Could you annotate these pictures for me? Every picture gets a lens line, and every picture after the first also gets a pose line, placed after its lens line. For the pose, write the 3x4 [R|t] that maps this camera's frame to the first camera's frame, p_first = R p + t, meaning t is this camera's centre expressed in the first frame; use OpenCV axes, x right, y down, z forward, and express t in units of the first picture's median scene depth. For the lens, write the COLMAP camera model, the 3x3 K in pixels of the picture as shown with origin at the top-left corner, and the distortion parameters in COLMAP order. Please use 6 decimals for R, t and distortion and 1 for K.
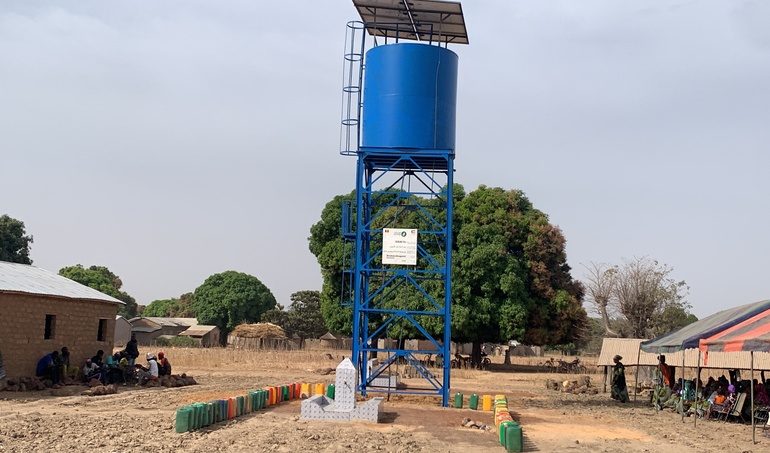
lens RADIAL K [[1040.4, 0, 385.0], [0, 1040.4, 226.5], [0, 0, 1]] dist [0.463622, -2.420869]
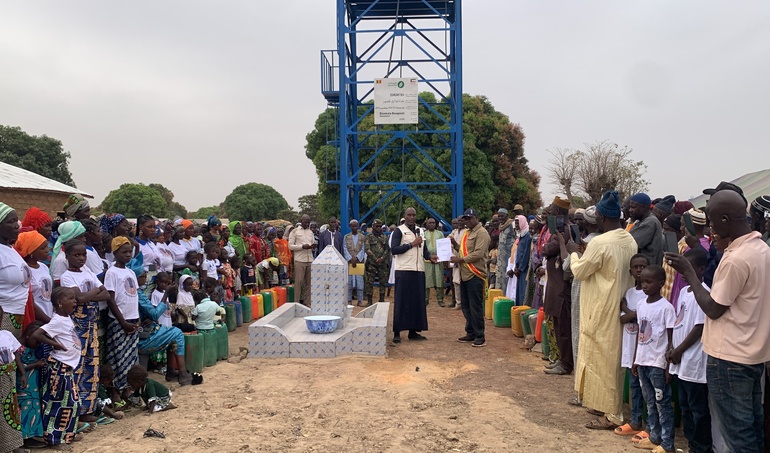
lens RADIAL K [[731.8, 0, 384.5], [0, 731.8, 200.4], [0, 0, 1]] dist [0.067500, -0.012593]
pose [[0.998865, -0.043010, 0.020442, -0.003605], [0.041557, 0.996896, 0.066865, 0.022578], [-0.023254, -0.065940, 0.997553, 0.180348]]
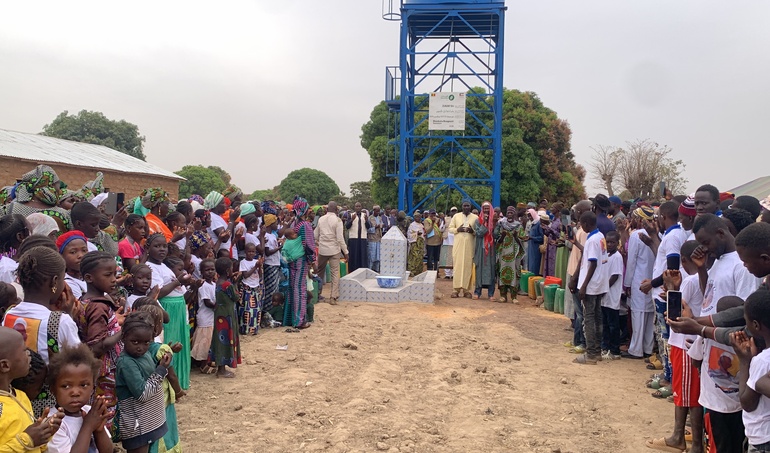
lens RADIAL K [[731.8, 0, 384.5], [0, 731.8, 200.4], [0, 0, 1]] dist [0.067500, -0.012593]
pose [[0.998811, -0.012379, -0.047162, -0.004911], [0.016227, 0.996492, 0.082104, 0.018076], [0.045980, -0.082772, 0.995507, 0.134374]]
